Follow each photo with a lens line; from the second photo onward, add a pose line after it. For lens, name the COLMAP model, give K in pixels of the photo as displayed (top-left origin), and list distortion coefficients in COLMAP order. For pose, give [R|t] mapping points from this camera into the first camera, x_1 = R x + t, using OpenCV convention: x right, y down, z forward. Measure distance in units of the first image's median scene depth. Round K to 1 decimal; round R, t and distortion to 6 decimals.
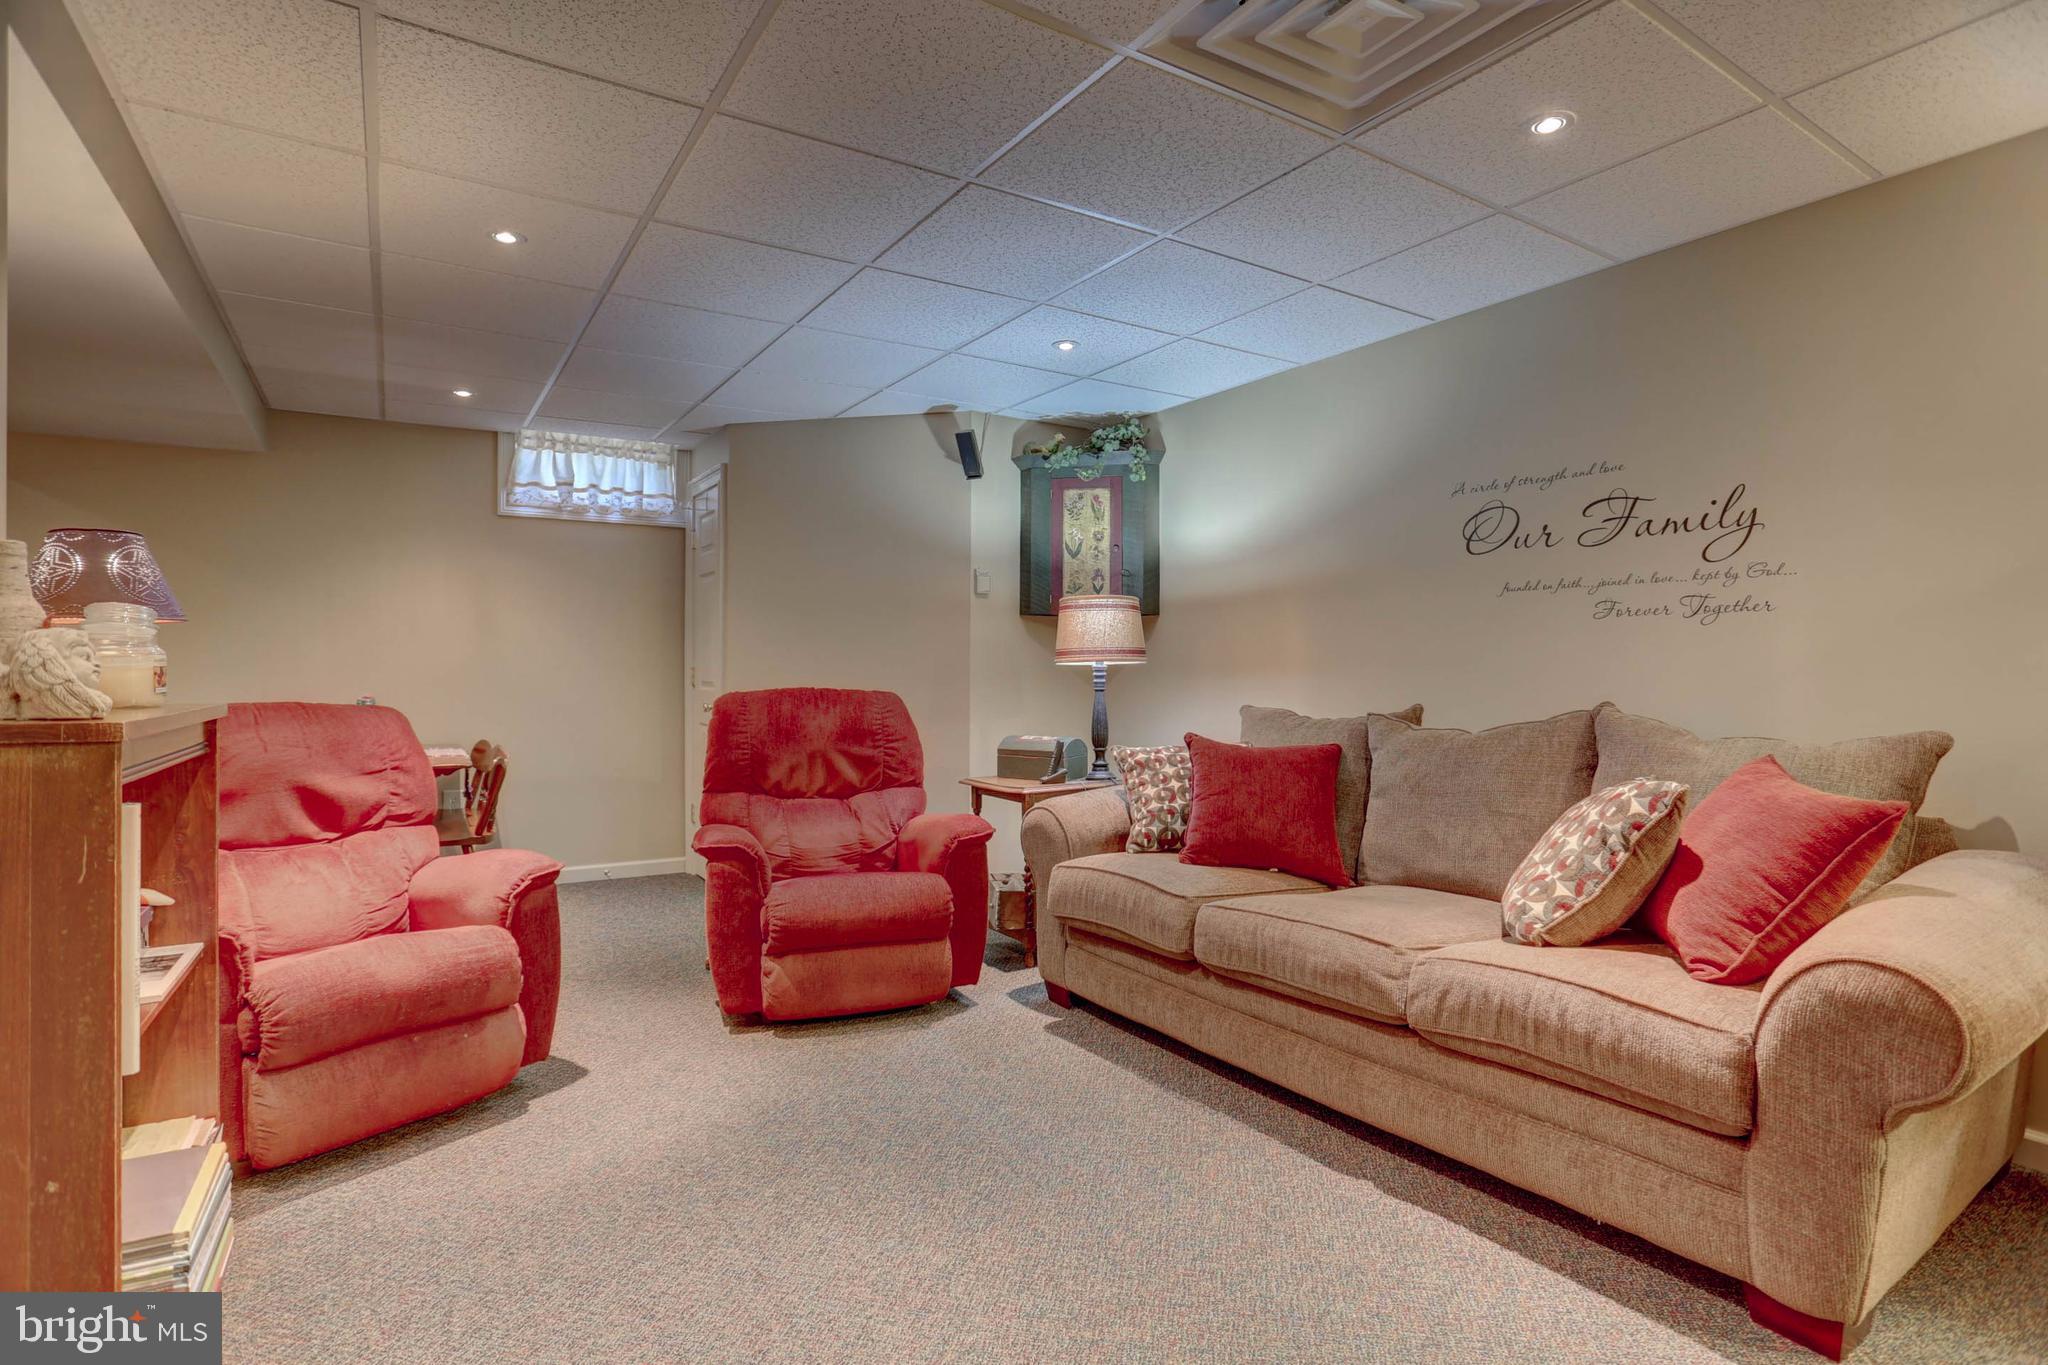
lens RADIAL K [[1060.8, 0, 1011.8], [0, 1060.8, 669.1], [0, 0, 1]] dist [-0.089119, 0.043293]
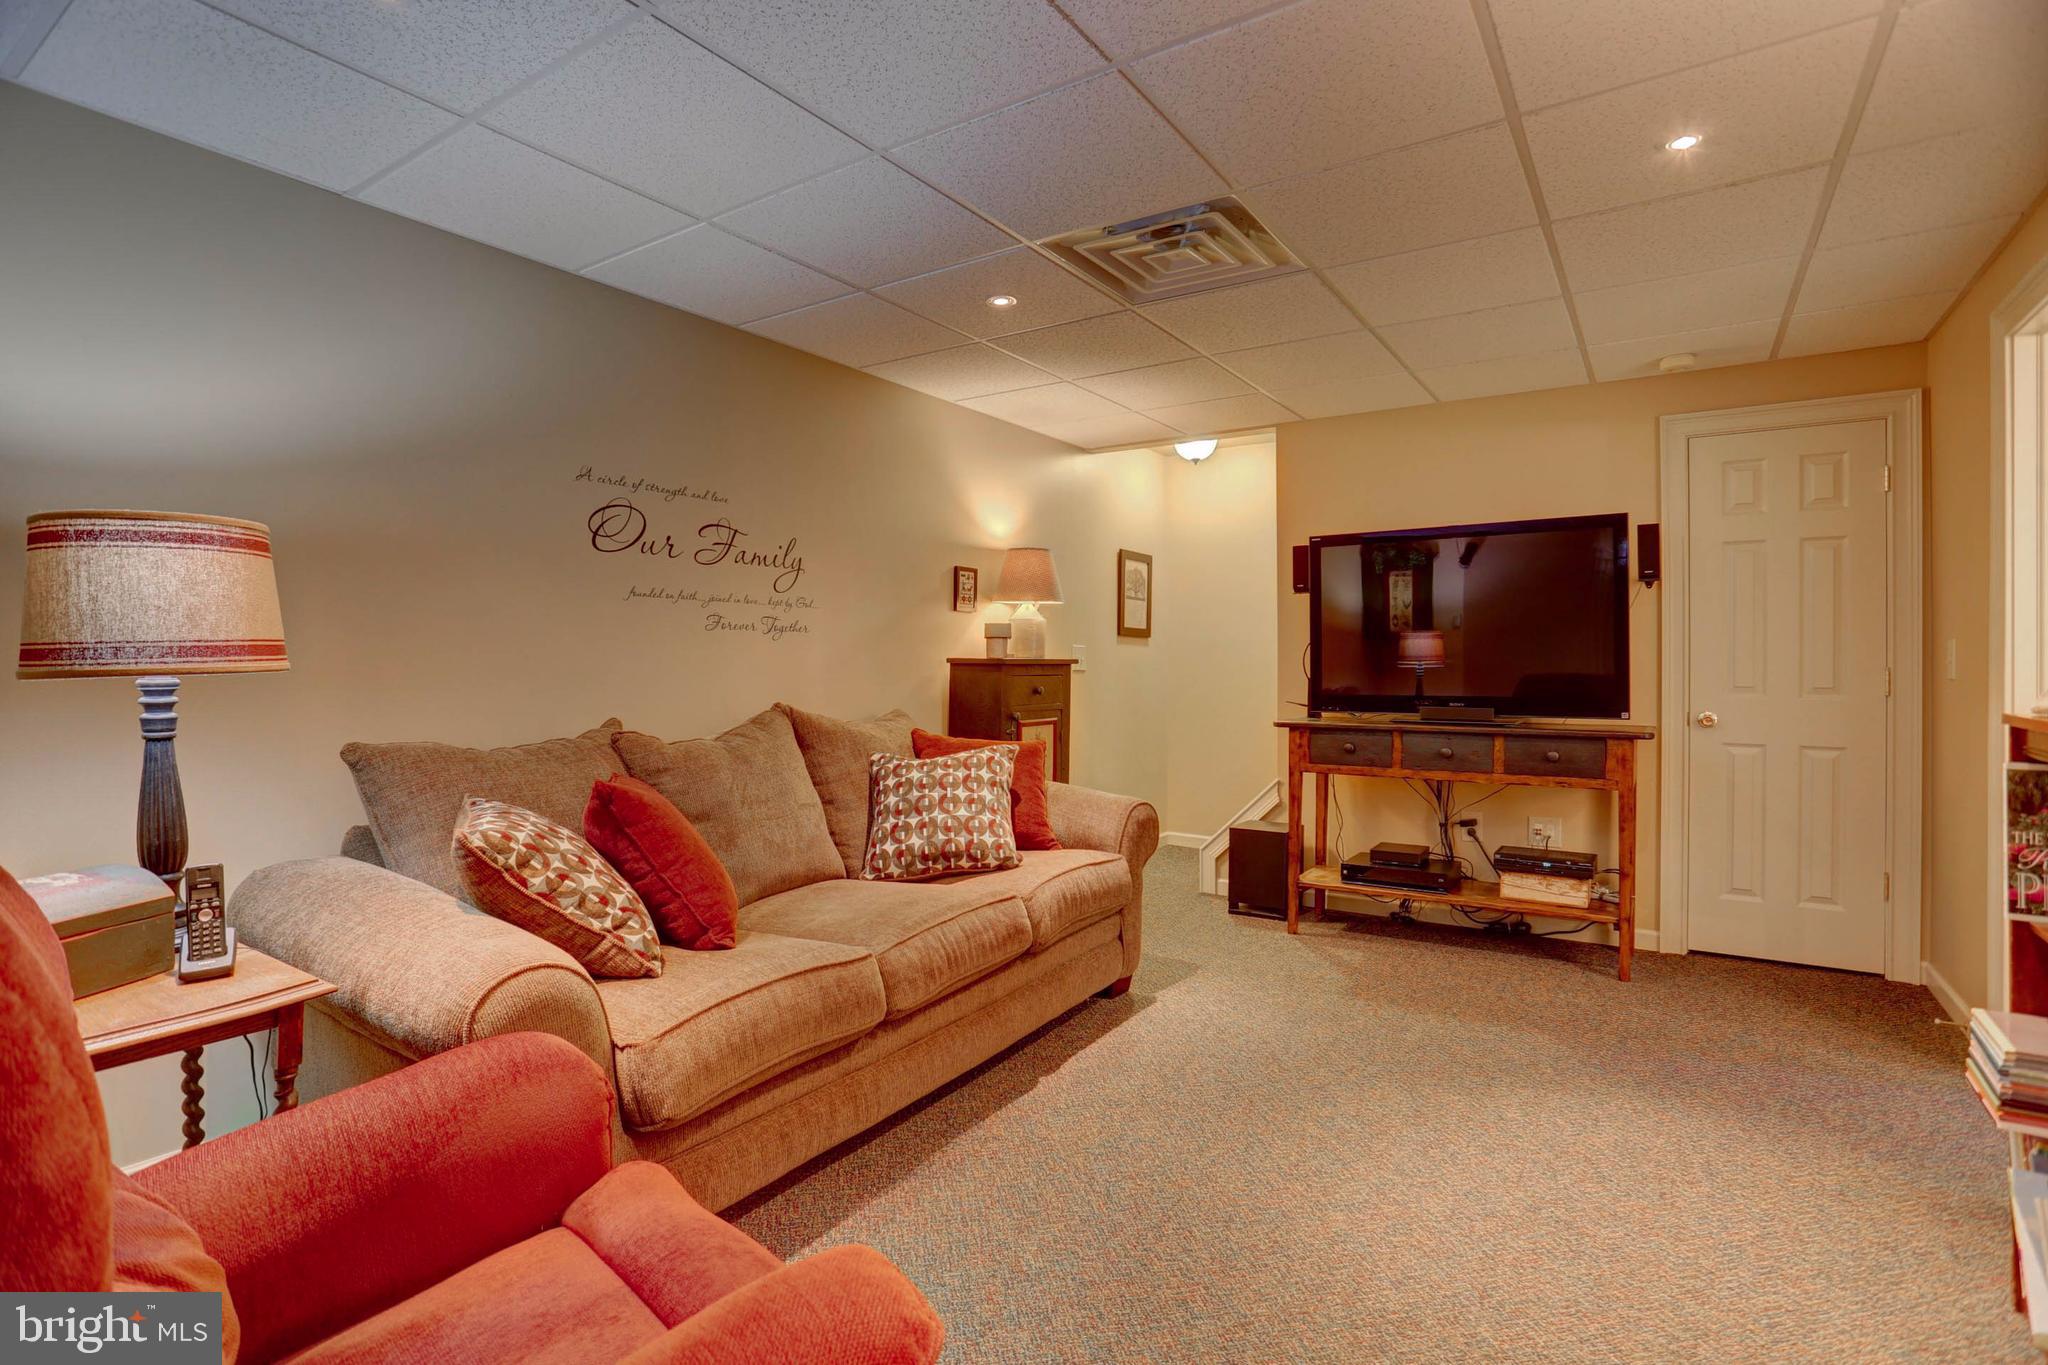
lens RADIAL K [[1060.8, 0, 1011.8], [0, 1060.8, 669.1], [0, 0, 1]] dist [-0.089119, 0.043293]
pose [[-0.448124, -0.004601, 0.893959, -0.630763], [0.000922, 0.999984, 0.005609, -0.013031], [-0.893971, 0.003338, -0.448113, 1.280050]]
